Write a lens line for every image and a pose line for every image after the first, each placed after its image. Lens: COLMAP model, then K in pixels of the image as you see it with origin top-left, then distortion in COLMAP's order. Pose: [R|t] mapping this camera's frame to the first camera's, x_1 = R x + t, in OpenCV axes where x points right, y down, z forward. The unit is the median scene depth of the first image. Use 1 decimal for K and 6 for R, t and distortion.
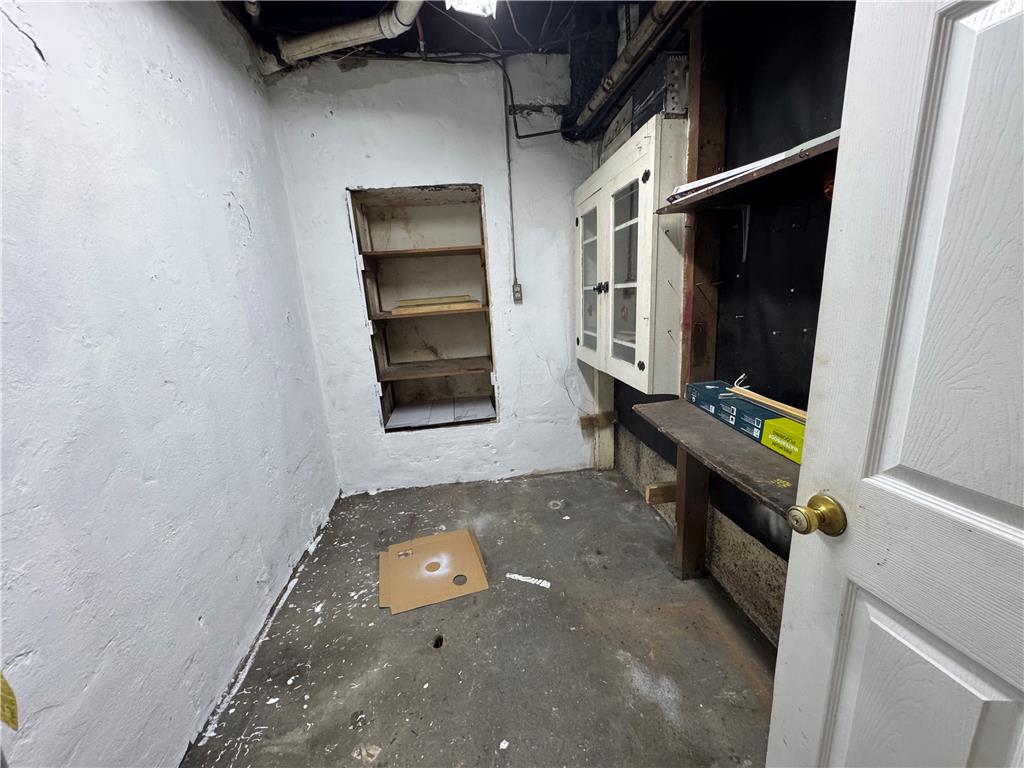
lens RADIAL K [[410.6, 0, 515.4], [0, 410.6, 386.6], [0, 0, 1]] dist [-0.004134, 0.000742]
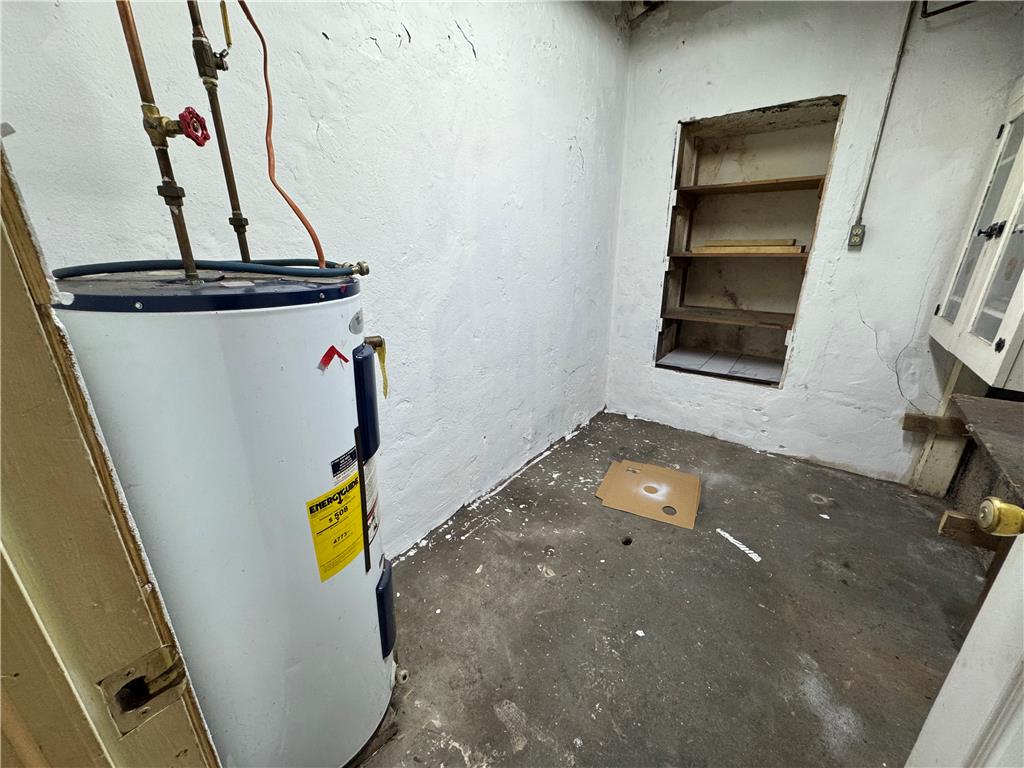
lens RADIAL K [[410.6, 0, 513.3], [0, 410.6, 387.2], [0, 0, 1]] dist [-0.004134, 0.000742]
pose [[0.716146, 0.282562, -0.638195, 0.141802], [-0.204991, 0.959211, 0.194662, 0.039467], [0.667168, -0.008582, 0.744858, -0.043189]]
